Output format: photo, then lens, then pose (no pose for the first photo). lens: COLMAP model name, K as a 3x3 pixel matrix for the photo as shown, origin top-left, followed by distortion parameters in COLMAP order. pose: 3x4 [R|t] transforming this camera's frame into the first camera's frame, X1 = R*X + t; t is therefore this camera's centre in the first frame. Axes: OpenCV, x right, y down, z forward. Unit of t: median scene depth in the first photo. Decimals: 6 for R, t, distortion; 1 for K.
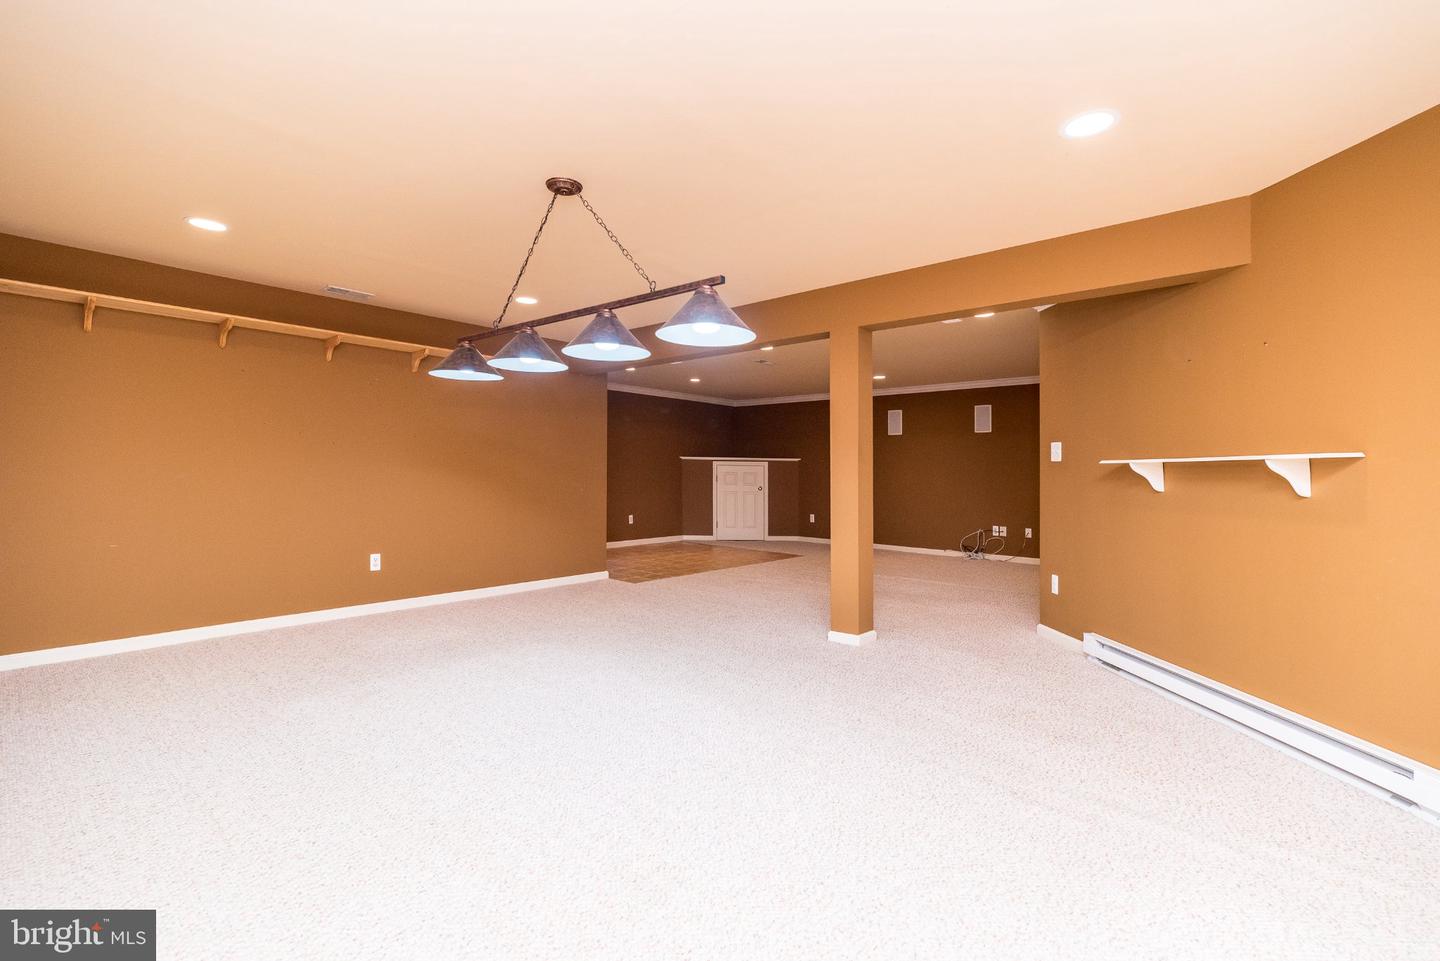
lens RADIAL K [[628.6, 0, 720.0], [0, 628.6, 480.5], [0, 0, 1]] dist [0.005233, 0.000377]
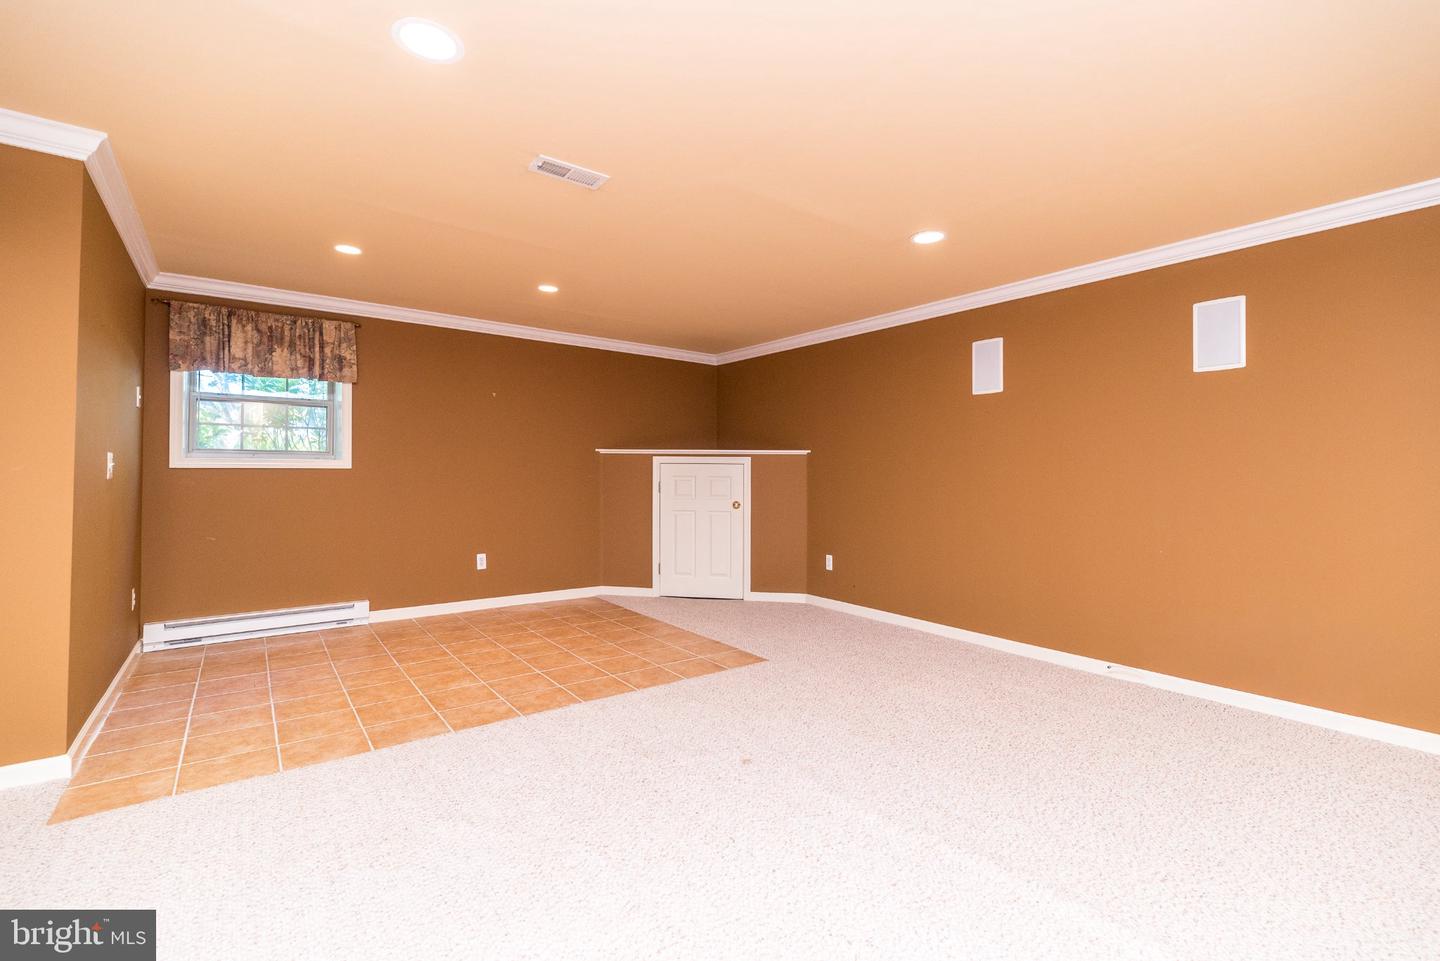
lens RADIAL K [[617.2, 0, 720.0], [0, 617.2, 480.5], [0, 0, 1]] dist [-0.036133, 0.000076]
pose [[0.981219, 0.000428, -0.192895, 0.154544], [-0.000745, 0.999998, -0.001574, -0.008018], [0.192894, 0.001688, 0.981218, 0.465733]]
